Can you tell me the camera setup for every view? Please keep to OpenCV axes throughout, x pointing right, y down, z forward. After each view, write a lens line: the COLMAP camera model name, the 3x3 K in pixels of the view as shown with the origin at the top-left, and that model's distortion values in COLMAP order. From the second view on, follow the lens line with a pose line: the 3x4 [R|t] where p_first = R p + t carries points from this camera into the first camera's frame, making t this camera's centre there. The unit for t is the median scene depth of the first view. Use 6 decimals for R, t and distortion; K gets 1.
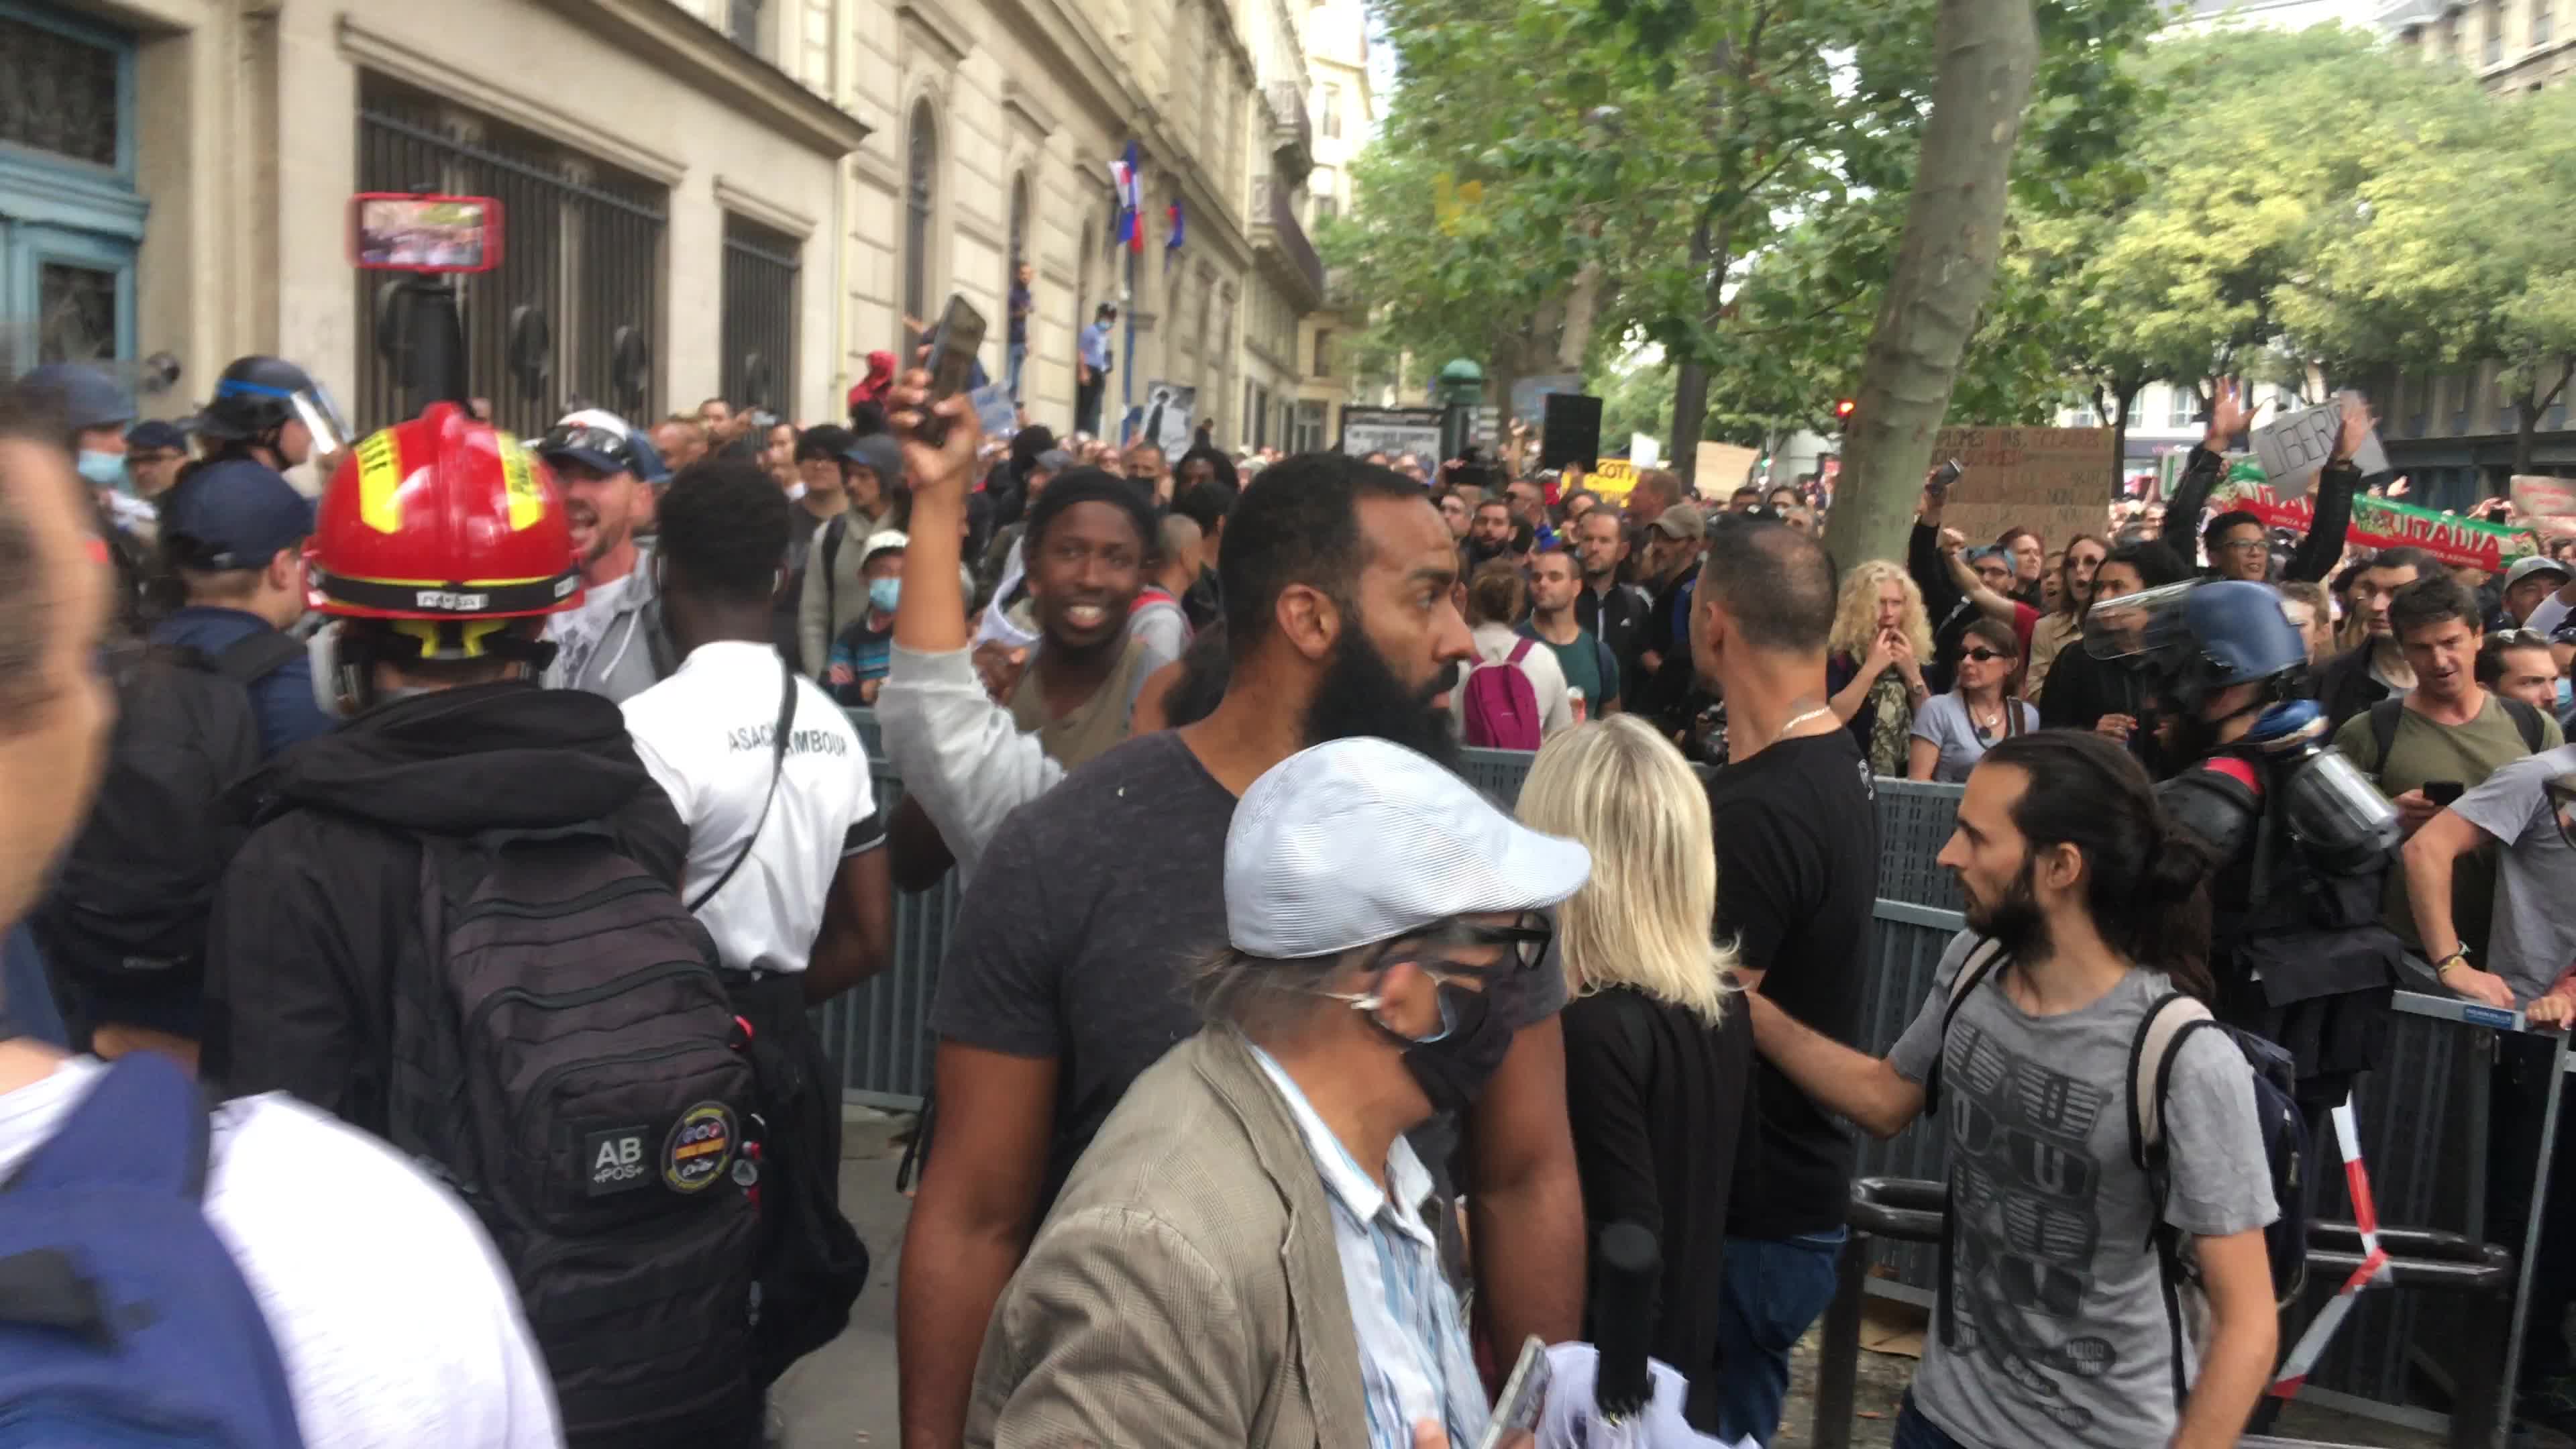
lens RADIAL K [[2354.6, 0, 1277.6], [0, 2354.6, 709.1], [0, 0, 1]] dist [0.128232, -0.214522]
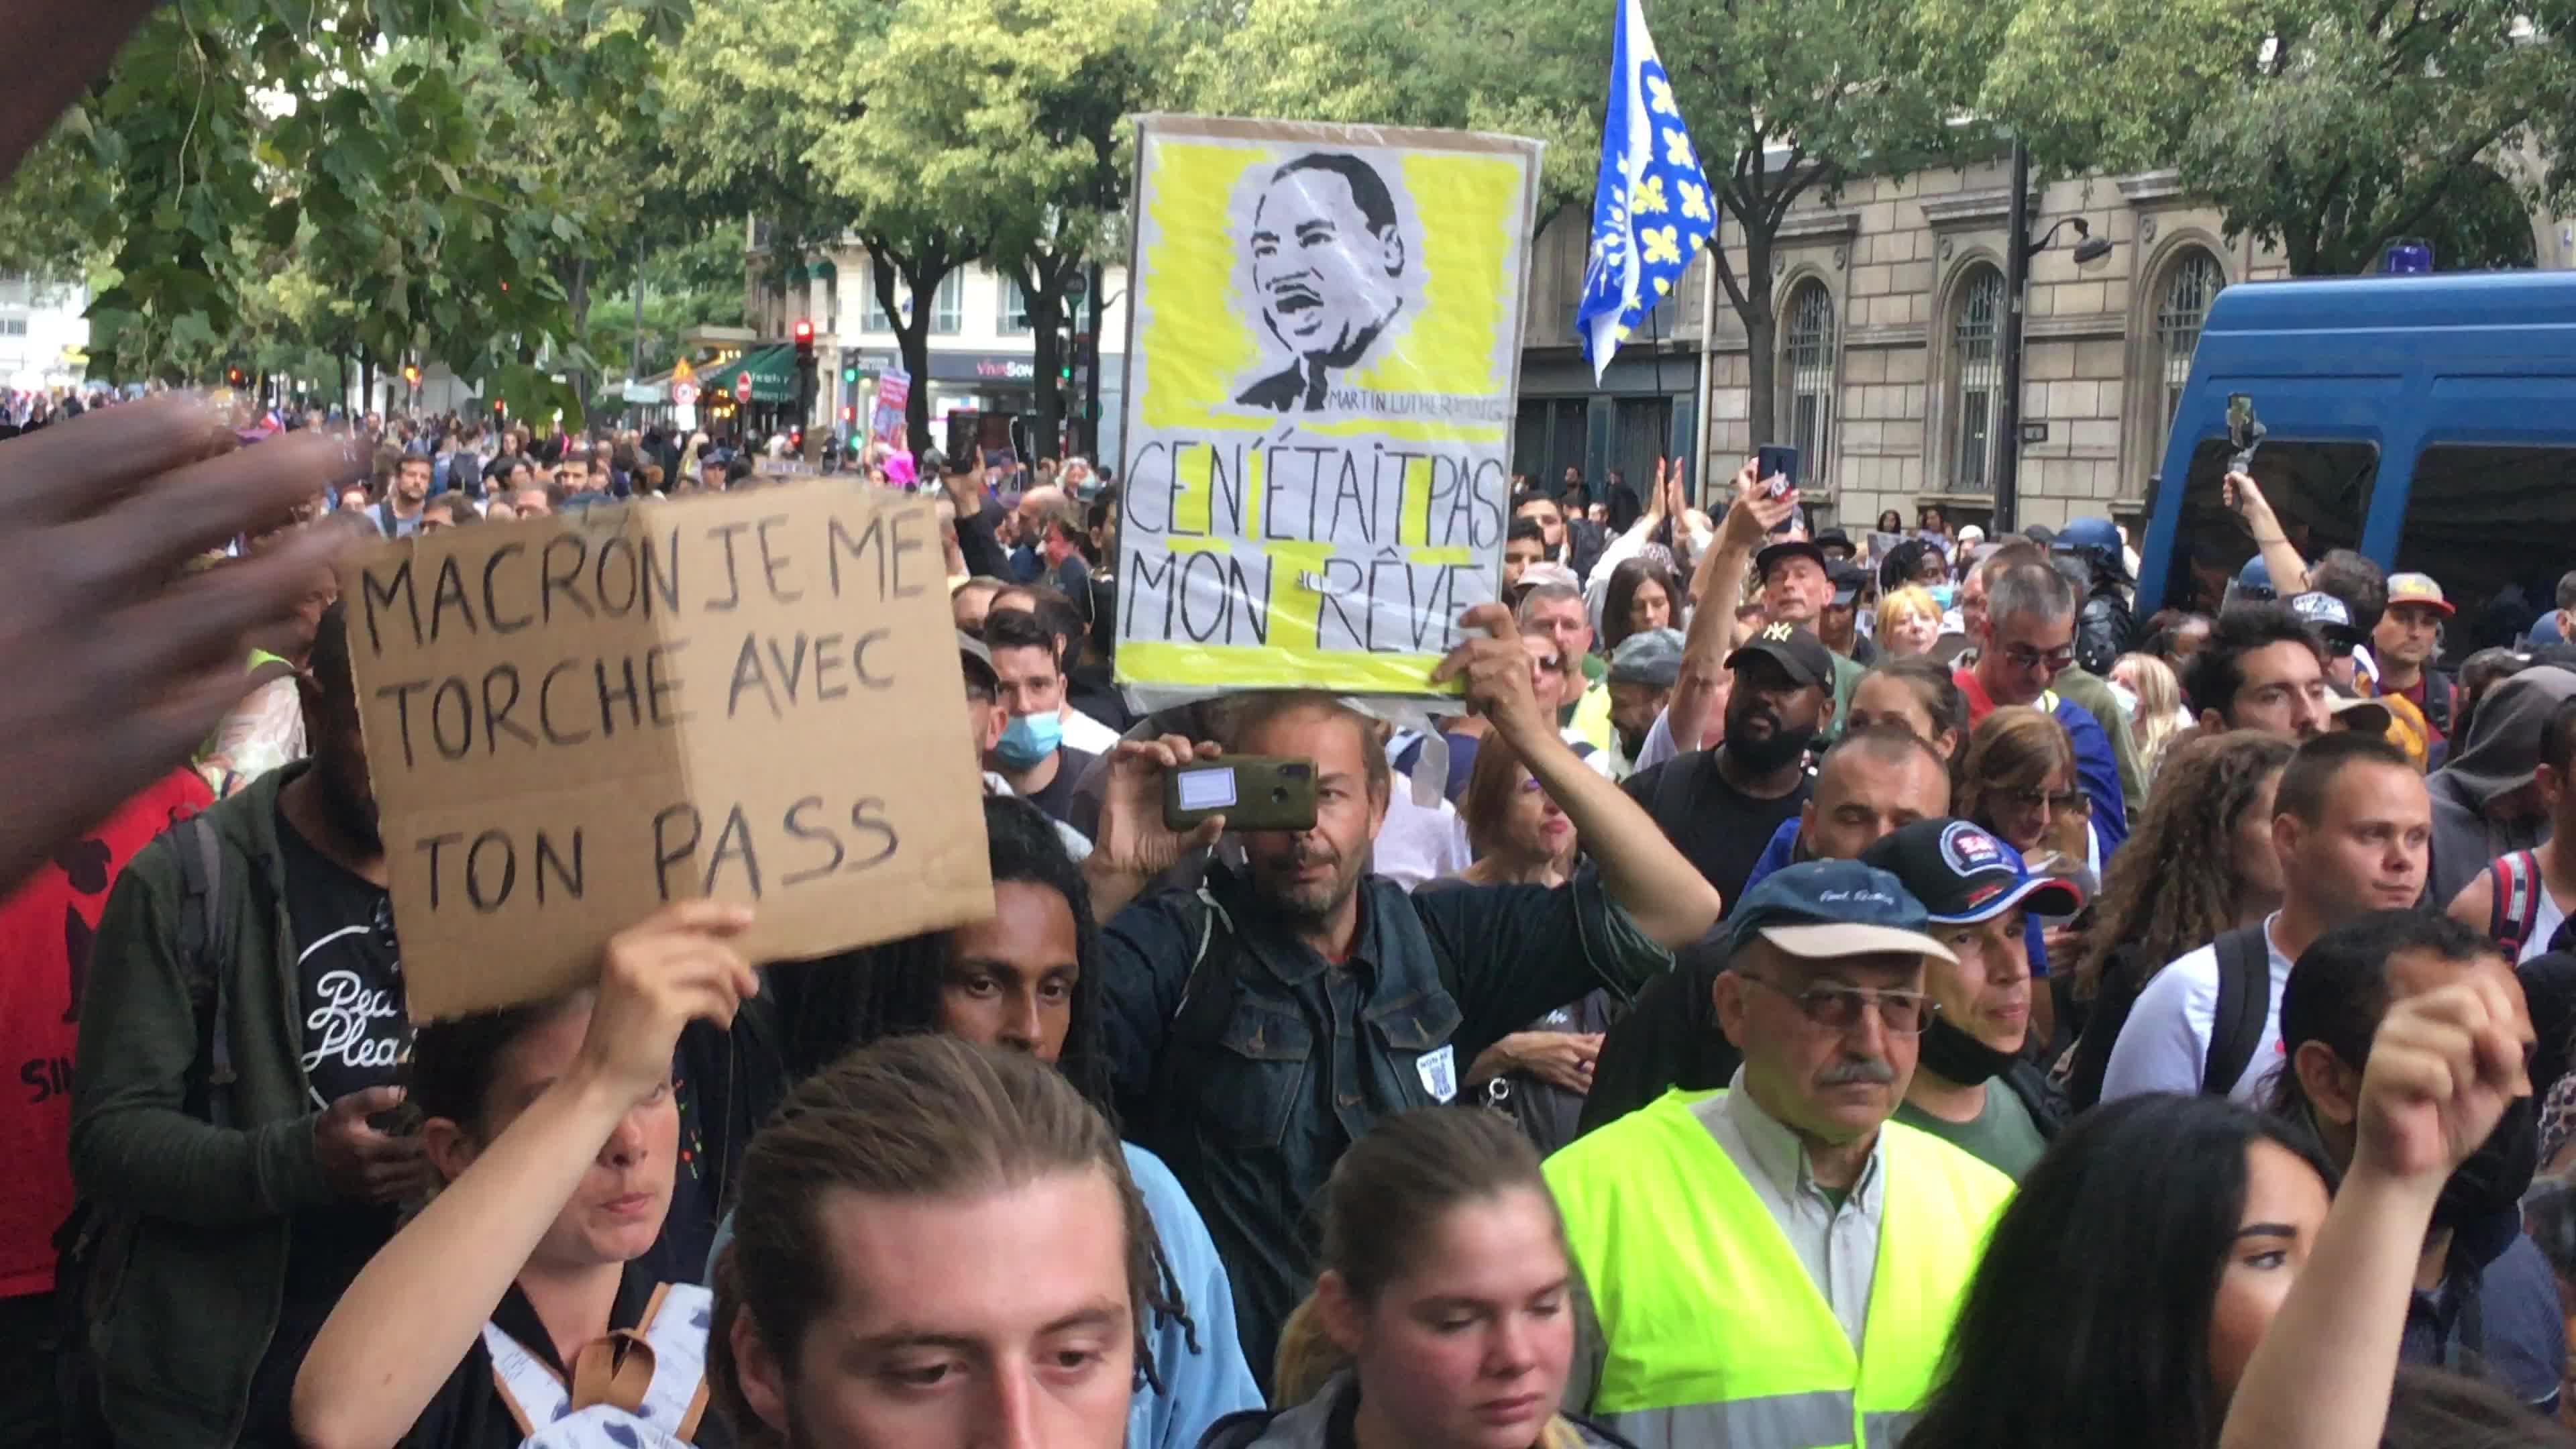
lens RADIAL K [[3562.2, 0, 1288.0], [0, 3562.2, 724.5], [0, 0, 1]] dist [-0.028558, -0.026674]
pose [[0.909798, -0.027566, 0.414135, 0.057506], [0.031067, 0.999516, -0.001720, -0.010390], [-0.413888, 0.014431, 0.910214, 0.113890]]
